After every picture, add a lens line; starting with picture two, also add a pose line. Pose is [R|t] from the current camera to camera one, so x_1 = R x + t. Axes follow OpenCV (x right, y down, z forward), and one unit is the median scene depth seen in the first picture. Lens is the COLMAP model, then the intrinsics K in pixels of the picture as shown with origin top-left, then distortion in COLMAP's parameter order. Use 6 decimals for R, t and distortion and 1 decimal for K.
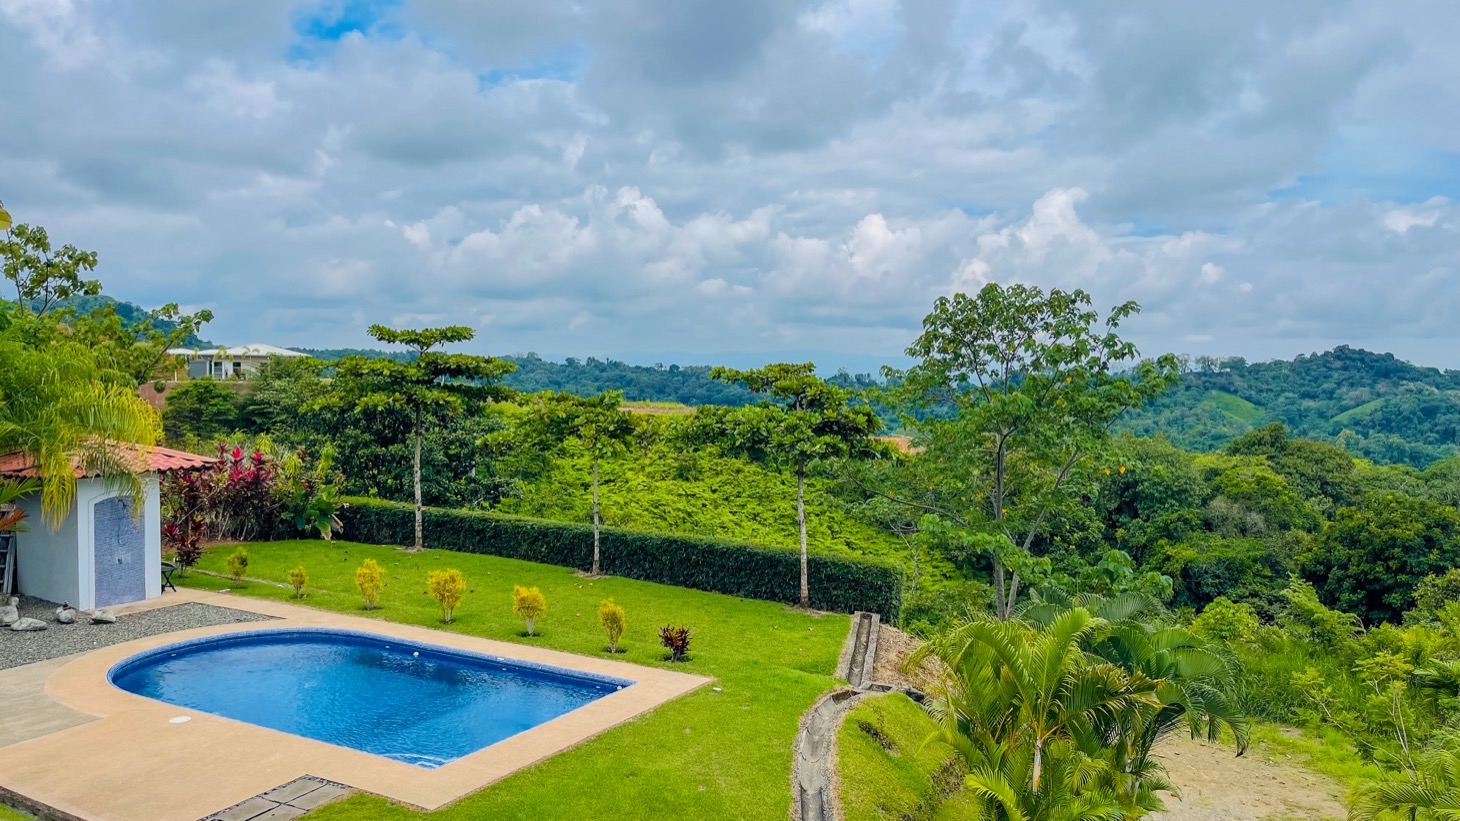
lens RADIAL K [[1124.5, 0, 734.9], [0, 1124.5, 397.8], [0, 0, 1]] dist [0.048890, -0.023748]
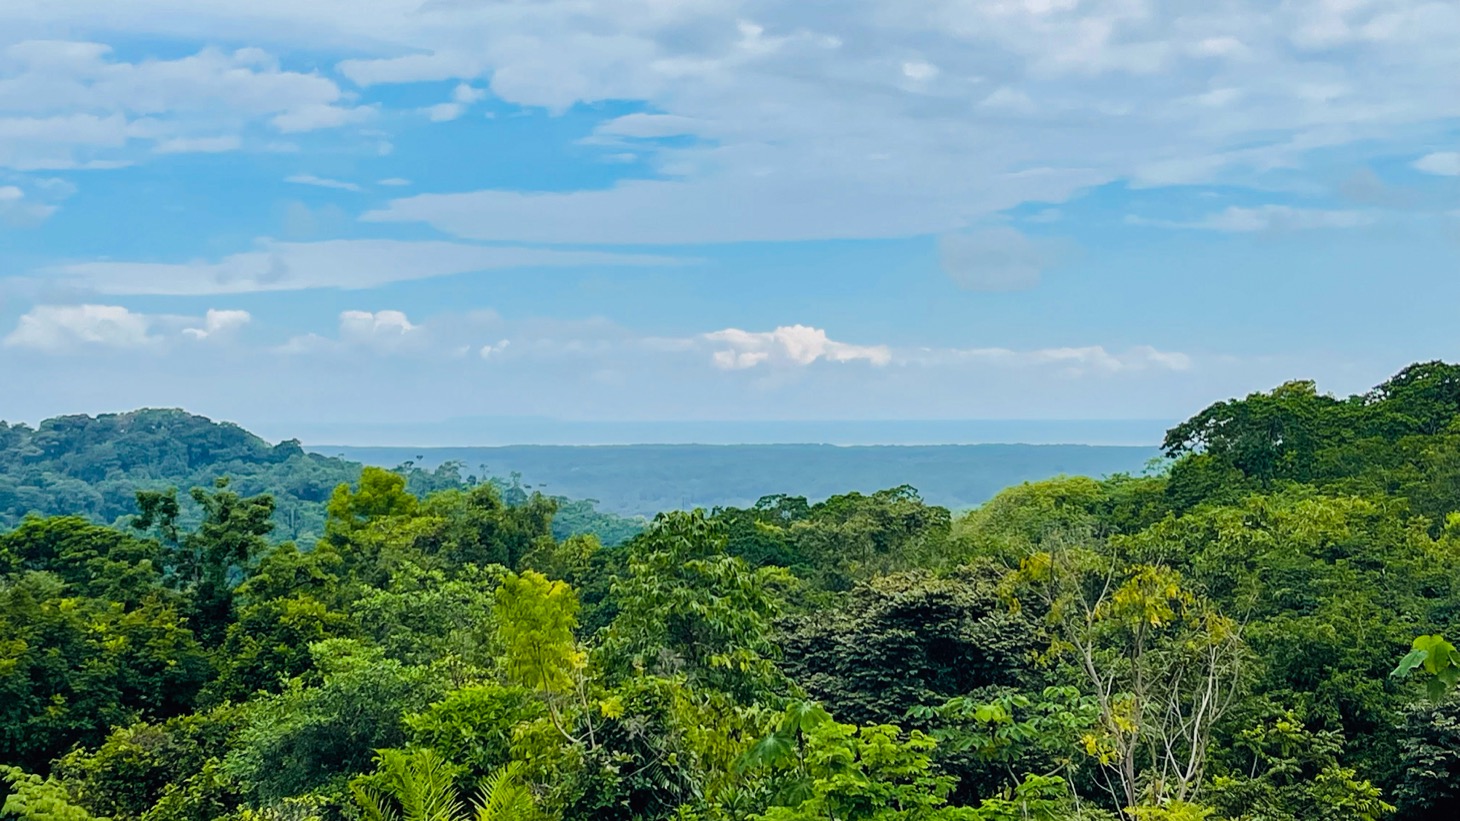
lens RADIAL K [[2459.3, 0, 745.1], [0, 2459.3, 407.4], [0, 0, 1]] dist [0.148665, 0.000000]
pose [[0.579612, -0.023241, 0.814561, -0.008272], [0.044551, 0.999002, -0.003198, 0.035673], [-0.813674, 0.038143, 0.580069, 0.216080]]
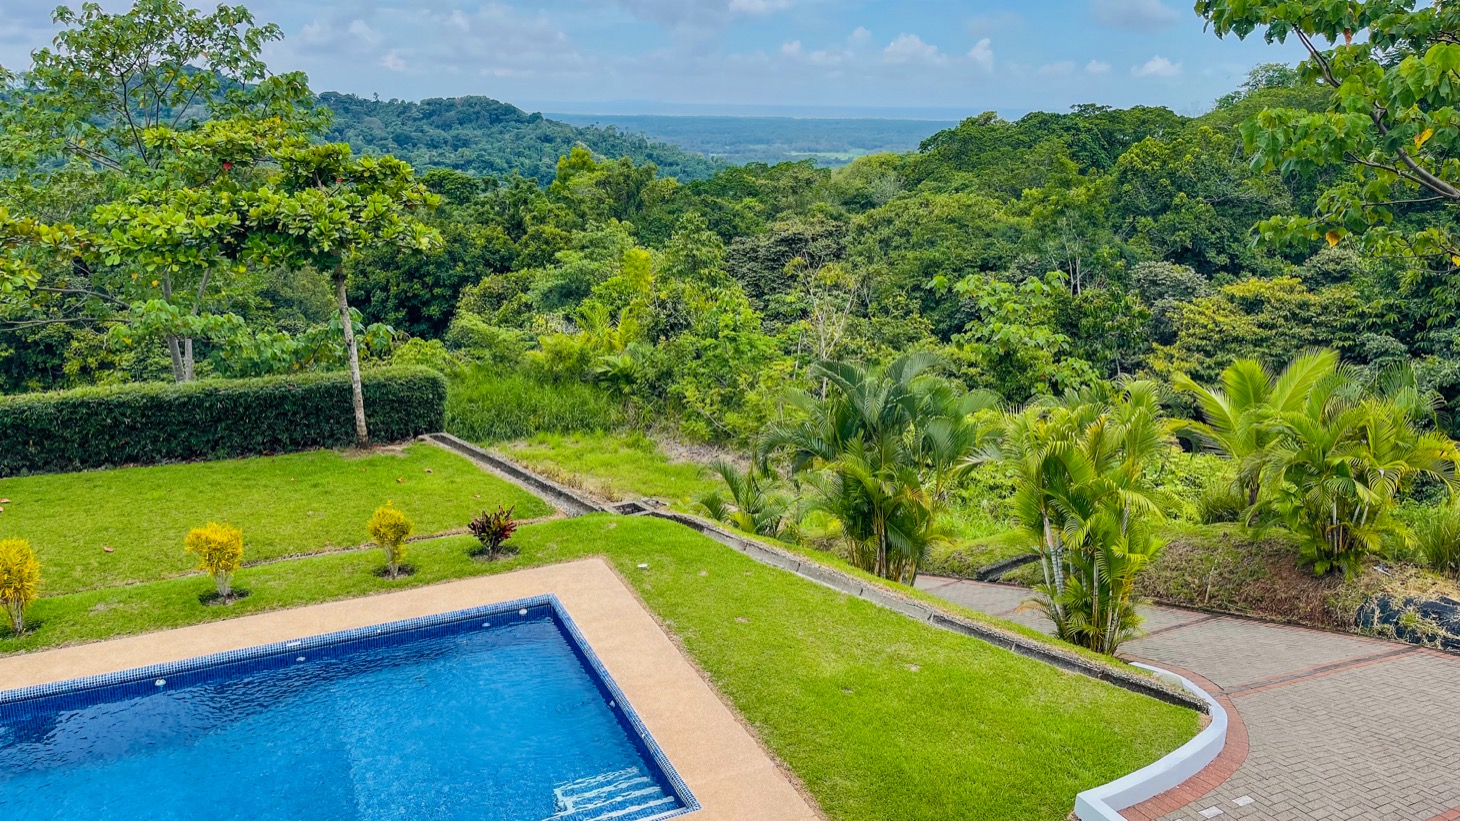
lens RADIAL K [[1124.5, 0, 760.3], [0, 1124.5, 385.7], [0, 0, 1]] dist [0.048890, -0.023748]
pose [[0.573390, -0.211126, 0.791612, -0.124296], [0.022471, 0.969915, 0.242403, -0.013172], [-0.818974, -0.121204, 0.560884, 0.103334]]
